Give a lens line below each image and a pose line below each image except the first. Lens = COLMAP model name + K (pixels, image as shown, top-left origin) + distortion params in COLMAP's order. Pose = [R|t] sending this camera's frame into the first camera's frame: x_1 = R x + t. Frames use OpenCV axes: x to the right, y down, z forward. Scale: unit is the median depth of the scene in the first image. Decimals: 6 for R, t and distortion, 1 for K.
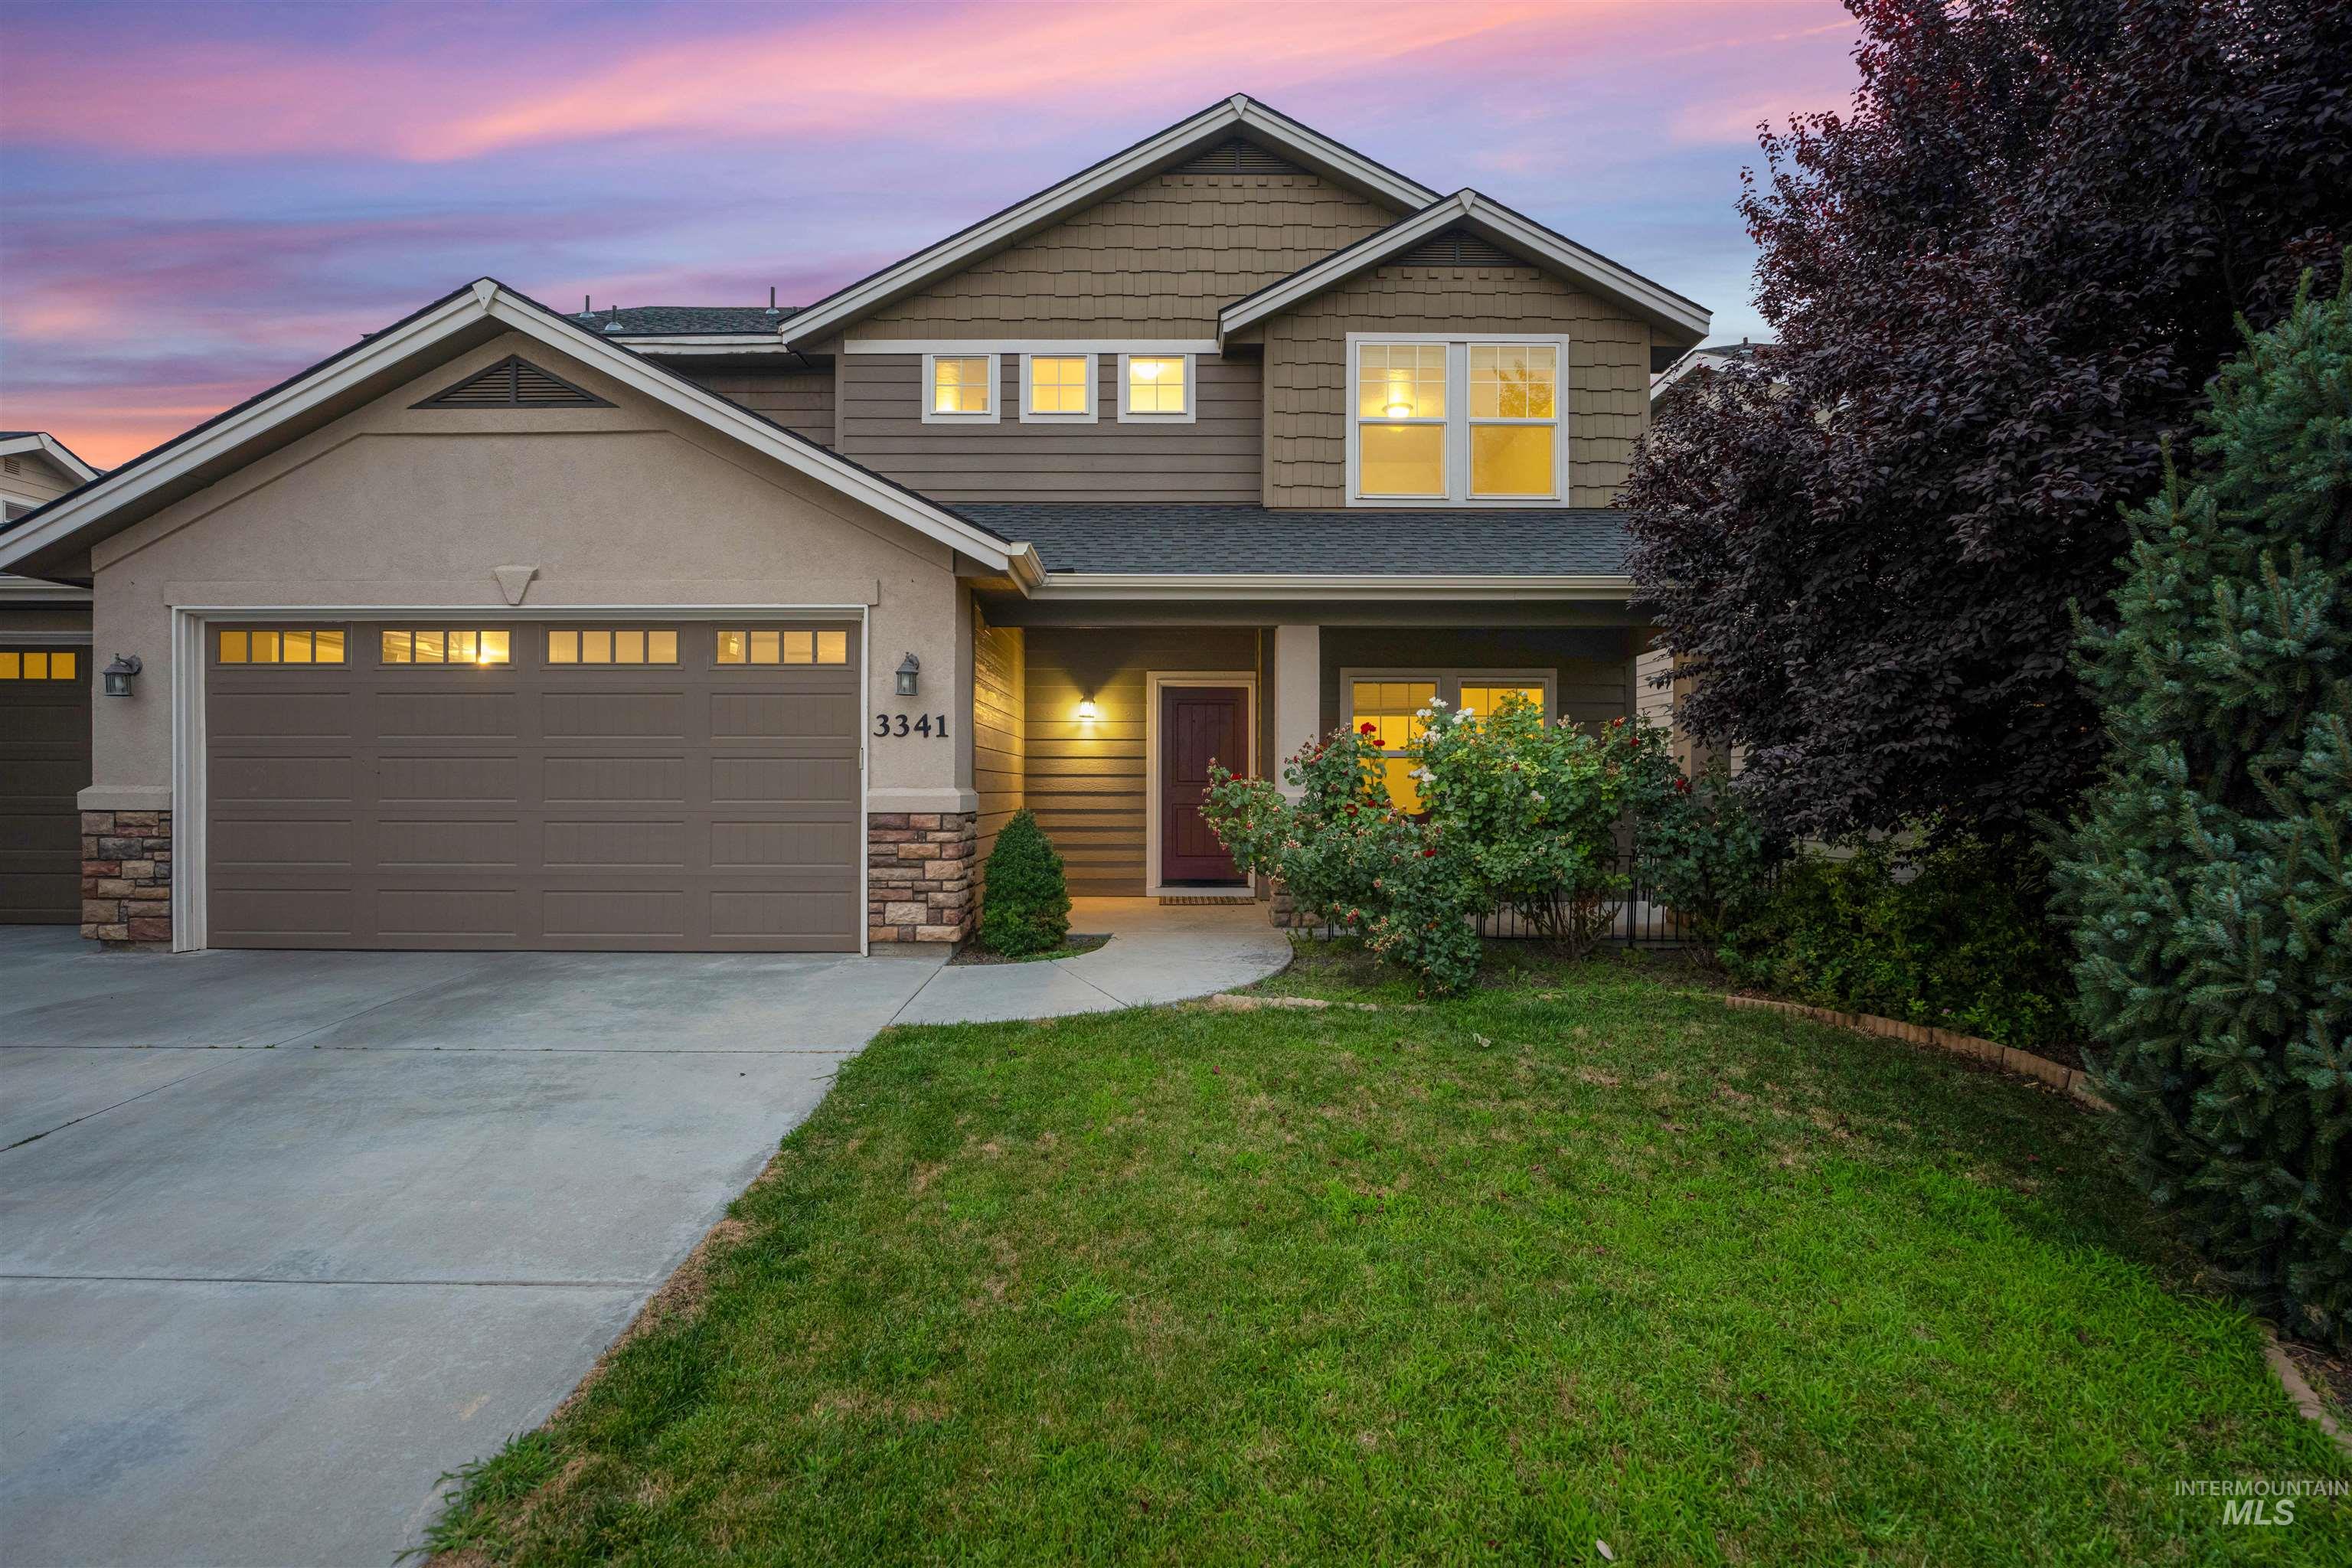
lens RADIAL K [[1073.2, 0, 1176.0], [0, 1073.2, 784.0], [0, 0, 1]] dist [-0.017743, 0.000257]
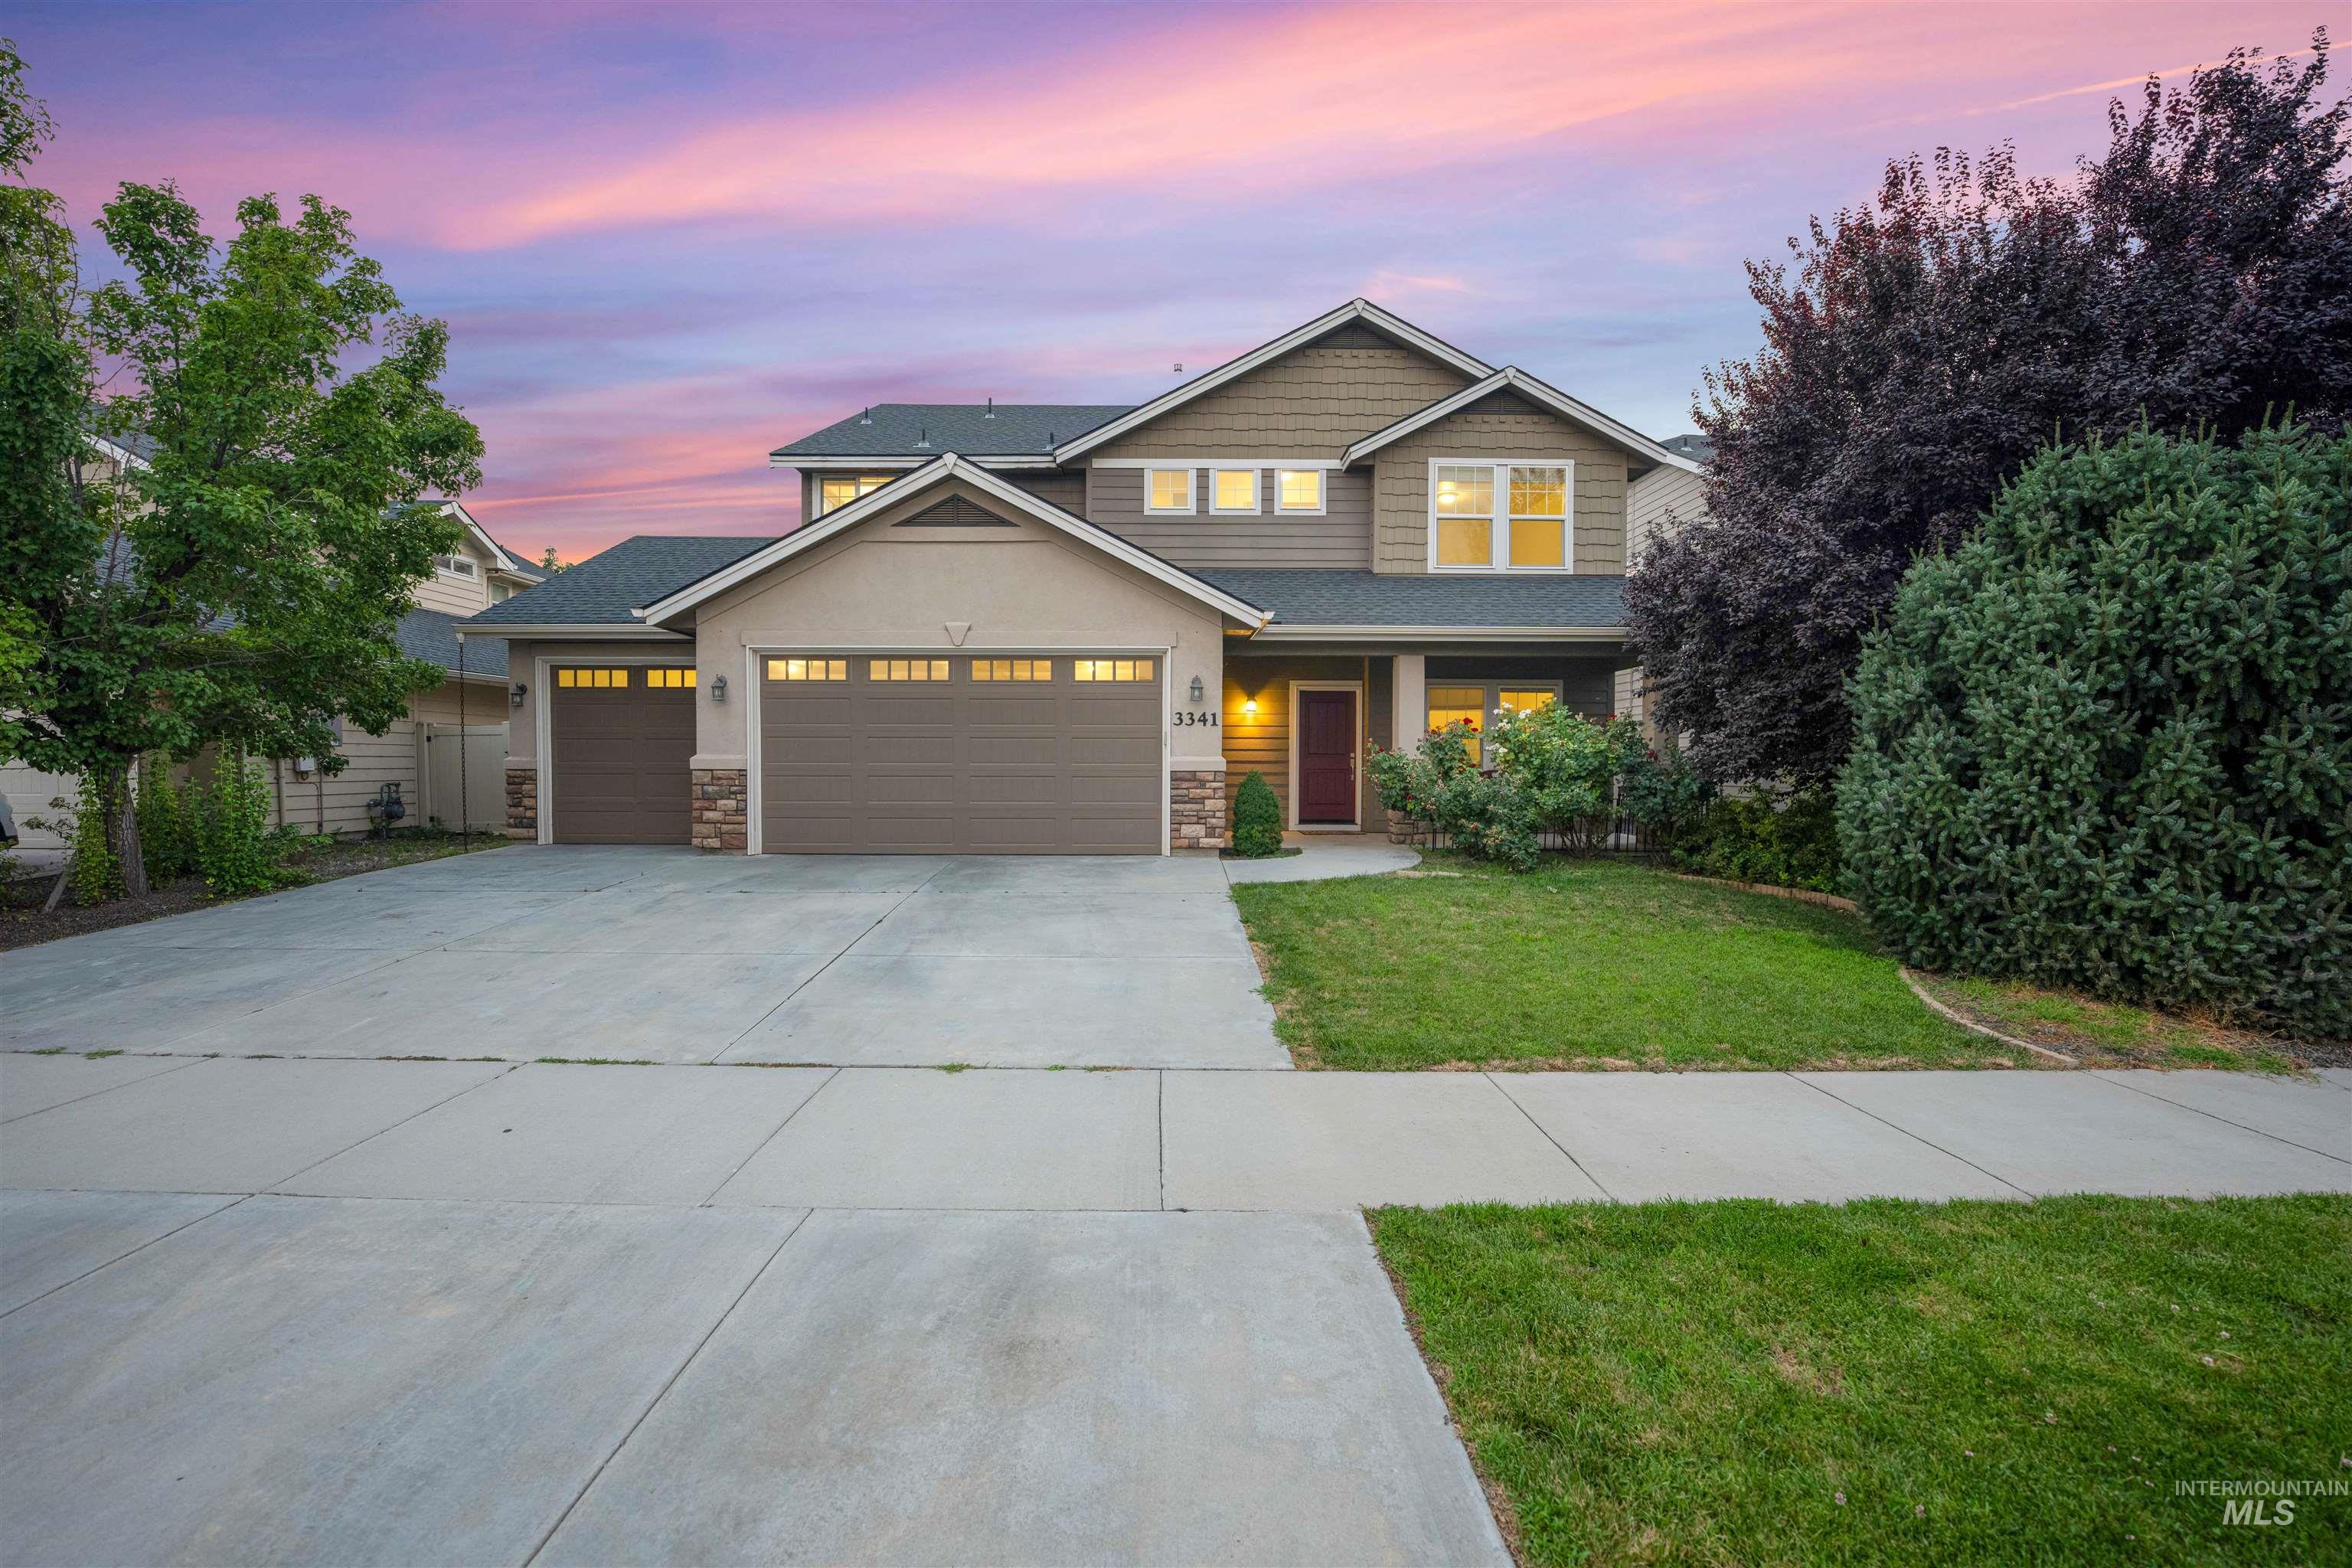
lens RADIAL K [[957.1, 0, 1176.0], [0, 957.1, 784.0], [0, 0, 1]] dist [-0.025102, -0.000344]
pose [[0.999955, 0.000759, 0.009459, -0.293002], [-0.000984, 0.999717, 0.023782, 0.011739], [-0.009438, -0.023790, 0.999672, -0.495963]]
